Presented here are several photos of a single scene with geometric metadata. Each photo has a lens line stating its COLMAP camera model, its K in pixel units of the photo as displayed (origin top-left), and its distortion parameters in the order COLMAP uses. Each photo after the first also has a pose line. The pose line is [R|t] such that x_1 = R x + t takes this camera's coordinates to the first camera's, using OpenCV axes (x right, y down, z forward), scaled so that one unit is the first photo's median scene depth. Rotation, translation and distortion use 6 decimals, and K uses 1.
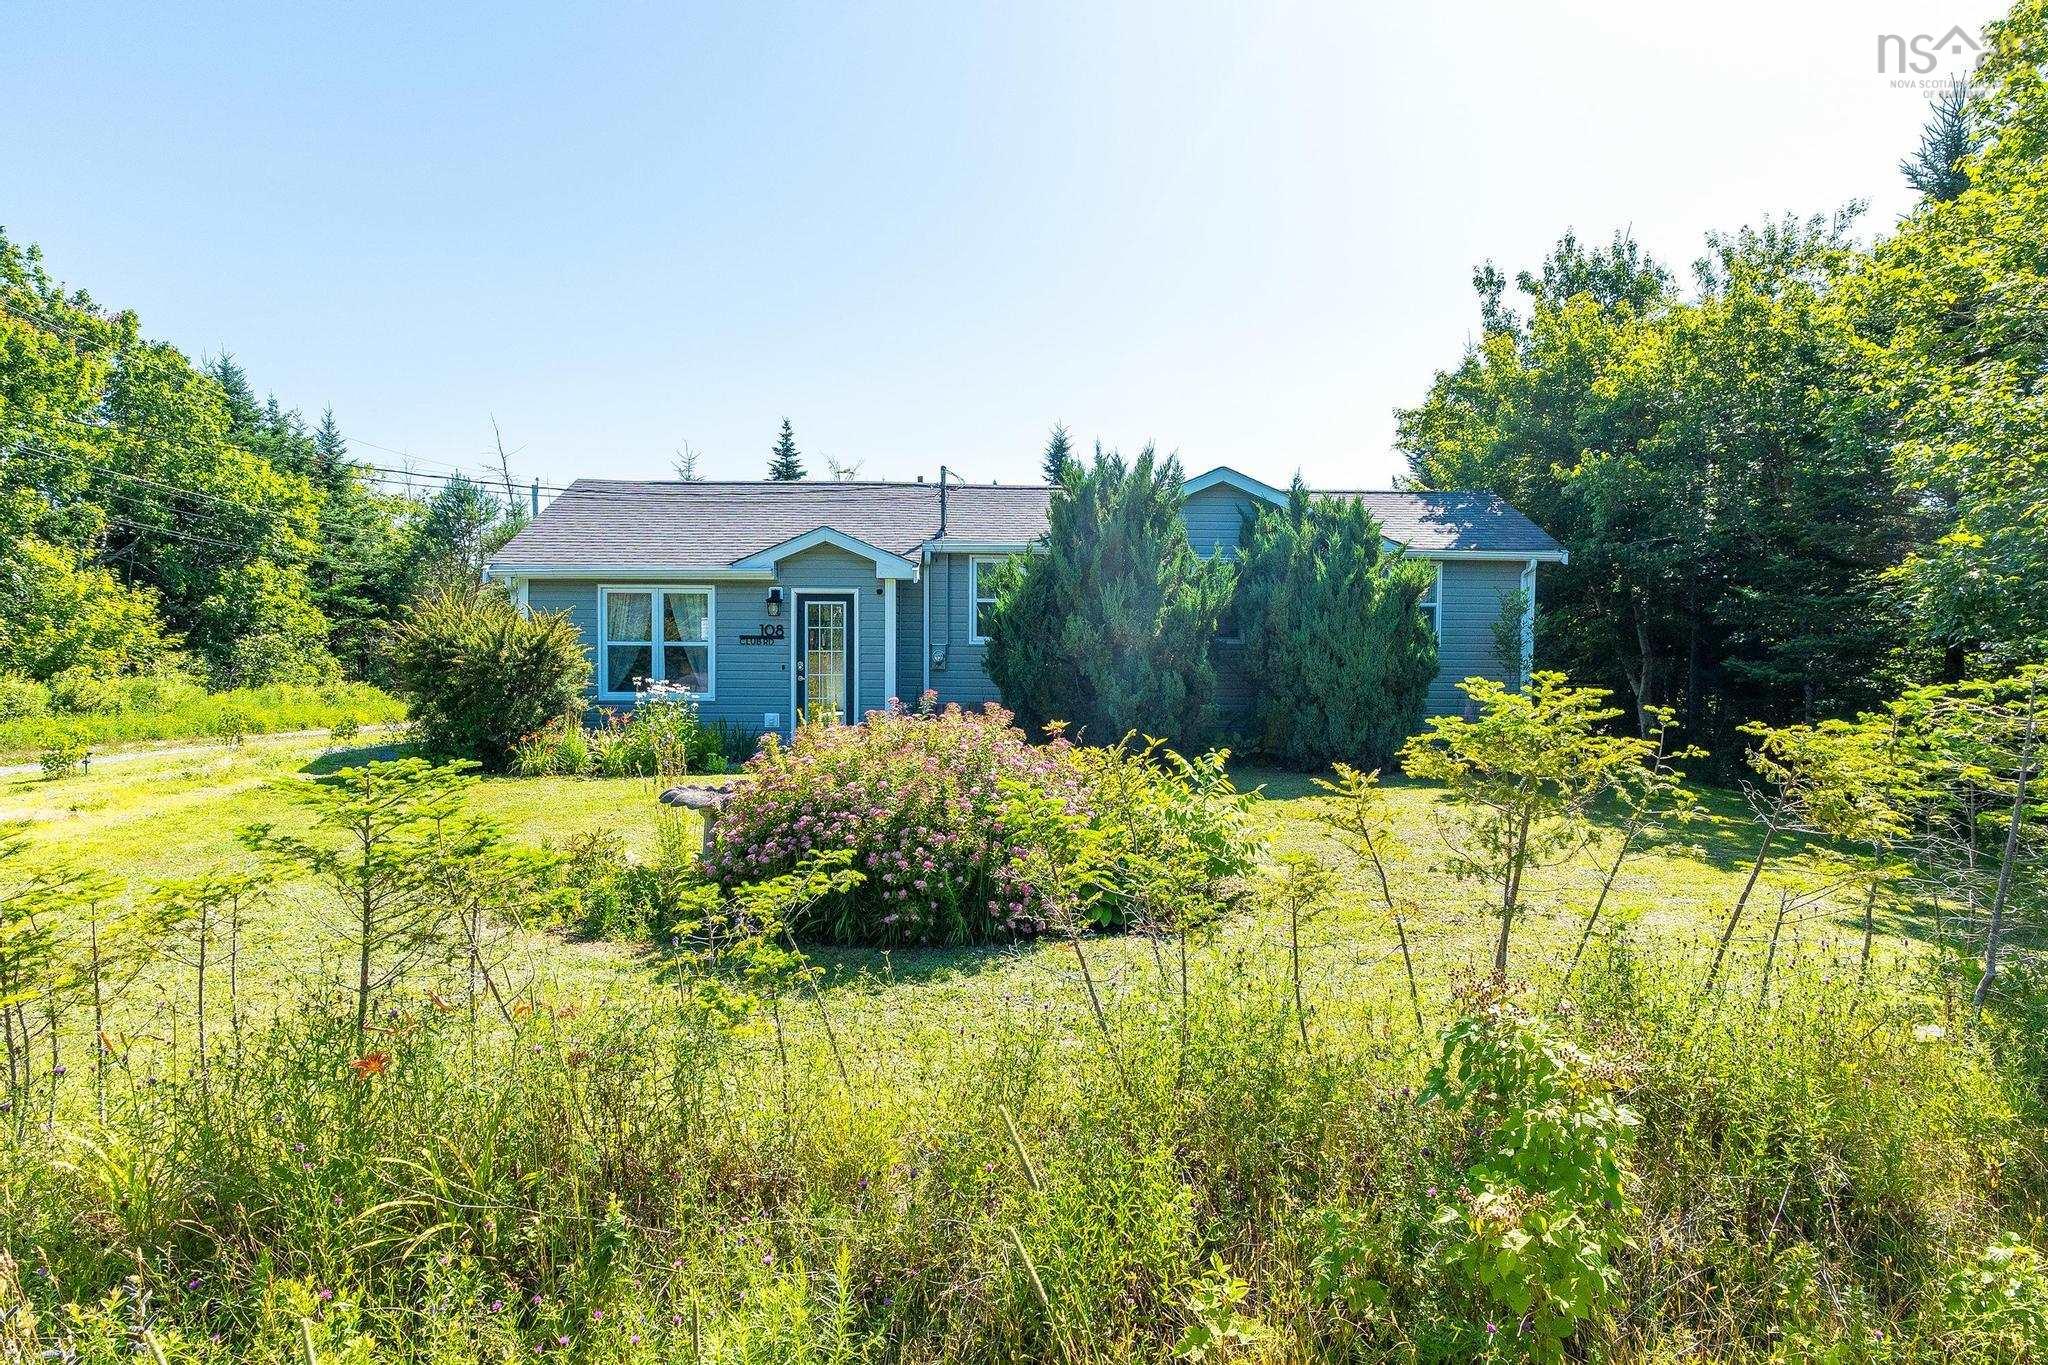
lens RADIAL K [[1207.9, 0, 1022.0], [0, 1207.9, 675.4], [0, 0, 1]] dist [-0.000751, 0.000420]
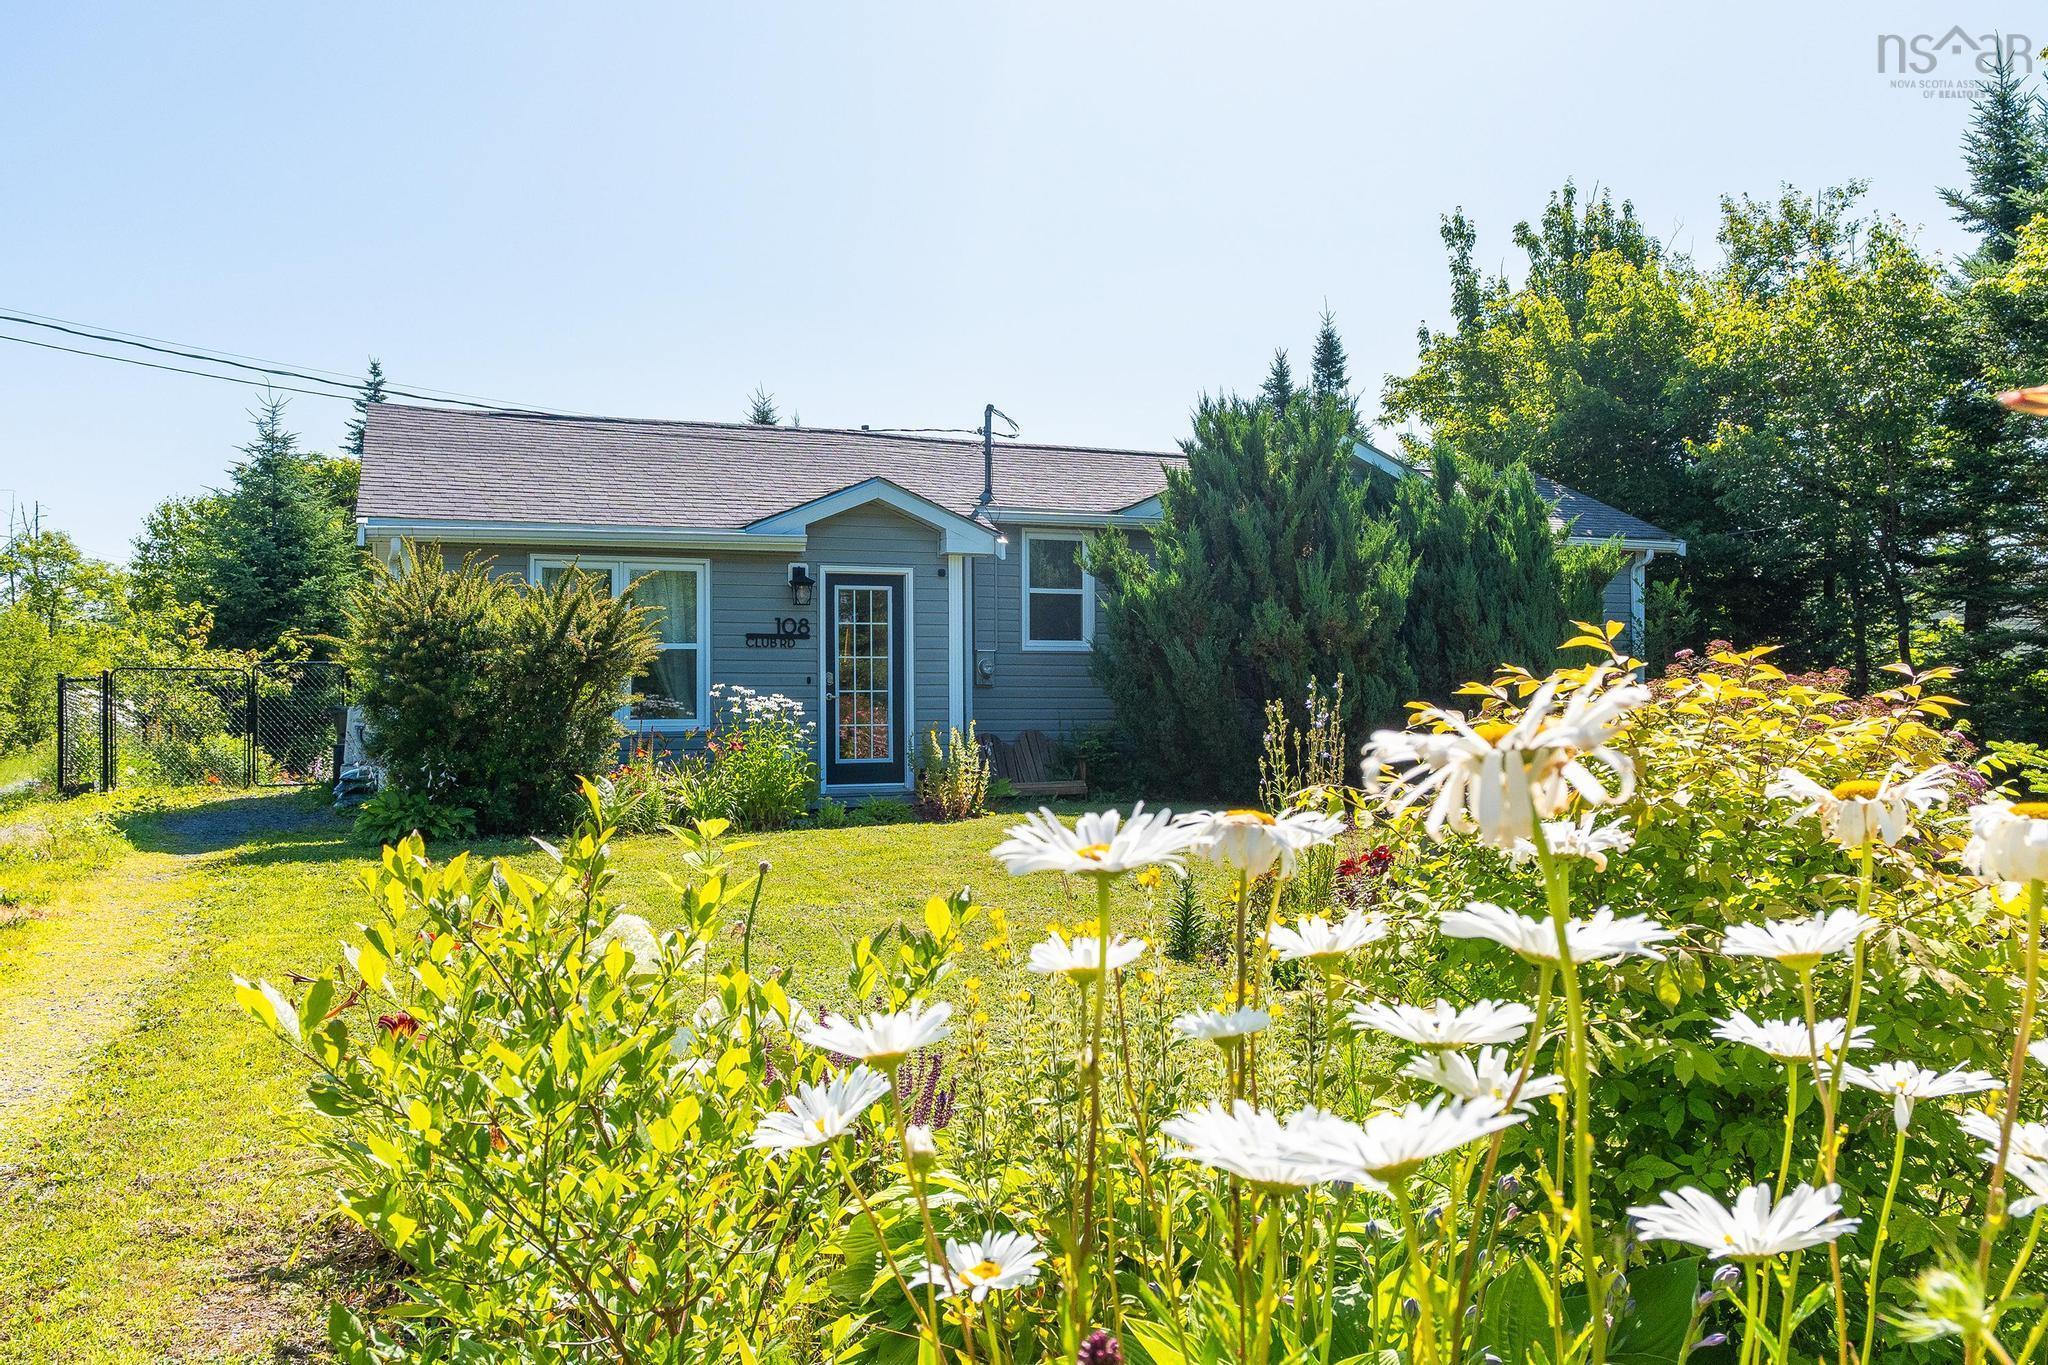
lens RADIAL K [[1582.9, 0, 1027.1], [0, 1582.9, 681.8], [0, 0, 1]] dist [-0.011967, -0.002093]
pose [[0.942194, -0.007155, 0.334991, -0.381726], [0.021375, 0.999019, -0.038782, 0.031747], [-0.334385, 0.043700, 0.941423, 0.111428]]
